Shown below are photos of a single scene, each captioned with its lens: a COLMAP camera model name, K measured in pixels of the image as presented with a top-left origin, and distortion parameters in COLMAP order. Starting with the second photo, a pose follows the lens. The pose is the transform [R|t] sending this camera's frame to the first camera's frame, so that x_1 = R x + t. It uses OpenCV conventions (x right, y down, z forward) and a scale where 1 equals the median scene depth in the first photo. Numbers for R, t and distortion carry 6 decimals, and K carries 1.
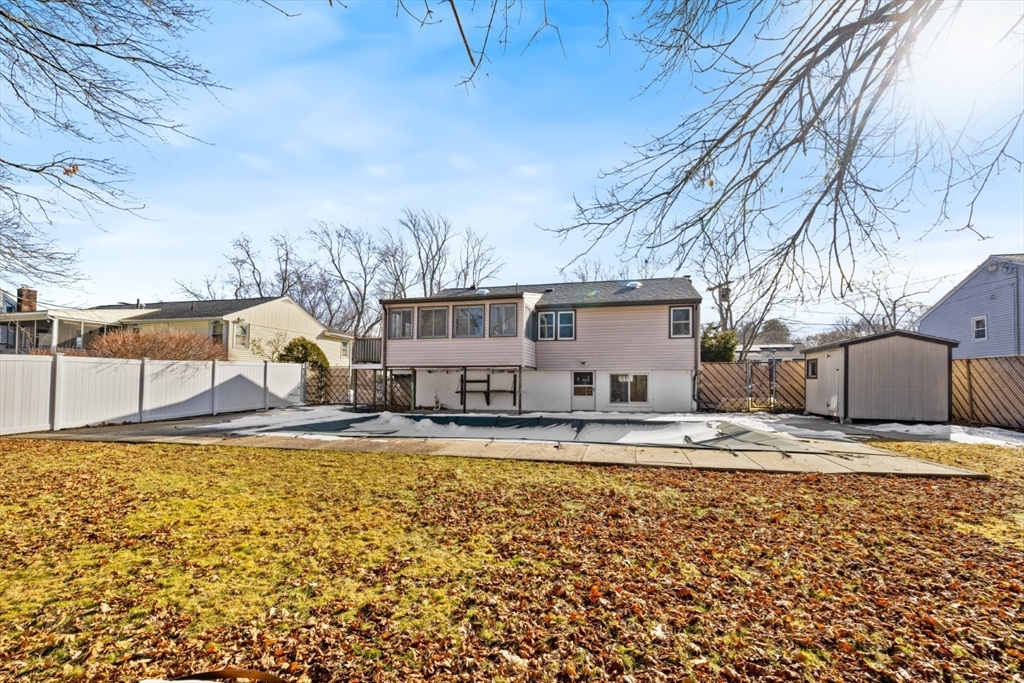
lens RADIAL K [[441.2, 0, 473.2], [0, 441.2, 374.3], [0, 0, 1]] dist [0.002106, 0.000025]
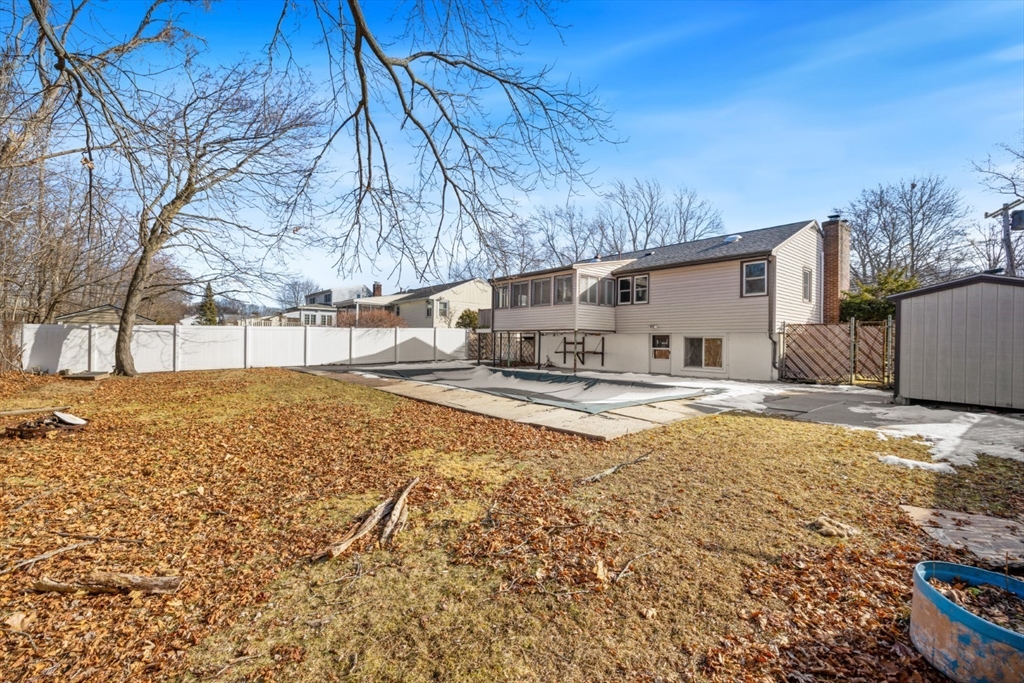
lens RADIAL K [[441.2, 0, 512.4], [0, 441.2, 339.7], [0, 0, 1]] dist [0.002106, 0.000025]
pose [[0.797474, 0.006023, -0.603323, 0.593852], [-0.000132, 0.999952, 0.009809, -0.004084], [0.603353, -0.007742, 0.797437, 0.004858]]
